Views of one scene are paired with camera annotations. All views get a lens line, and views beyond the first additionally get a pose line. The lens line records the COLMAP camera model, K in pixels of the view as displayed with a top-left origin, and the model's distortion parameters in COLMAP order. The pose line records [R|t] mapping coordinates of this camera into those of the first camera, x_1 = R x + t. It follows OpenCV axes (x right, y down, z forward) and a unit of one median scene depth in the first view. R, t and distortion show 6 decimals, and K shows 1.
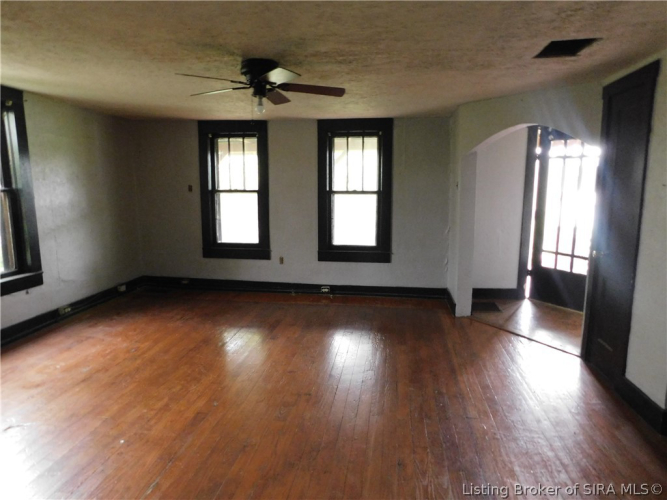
lens RADIAL K [[452.3, 0, 330.5], [0, 452.3, 246.5], [0, 0, 1]] dist [-0.039022, 0.023933]
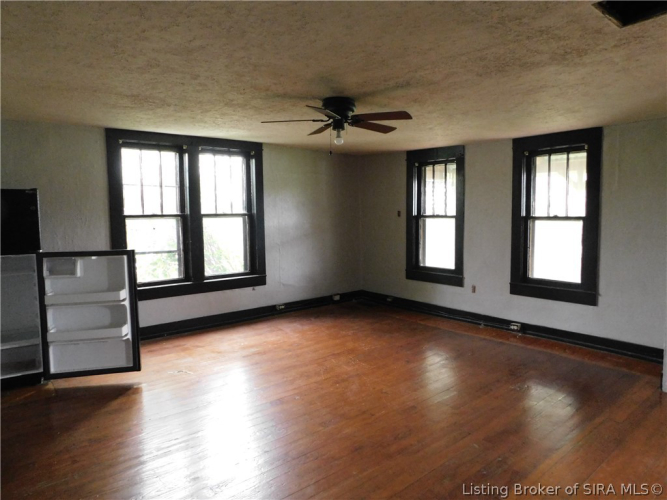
lens RADIAL K [[452.3, 0, 330.9], [0, 452.3, 248.1], [0, 0, 1]] dist [-0.039022, 0.023933]
pose [[0.741614, 0.048130, -0.669098, 0.313046], [-0.085954, 0.996019, -0.023623, -0.007047], [0.665297, 0.075031, 0.742799, 0.094236]]
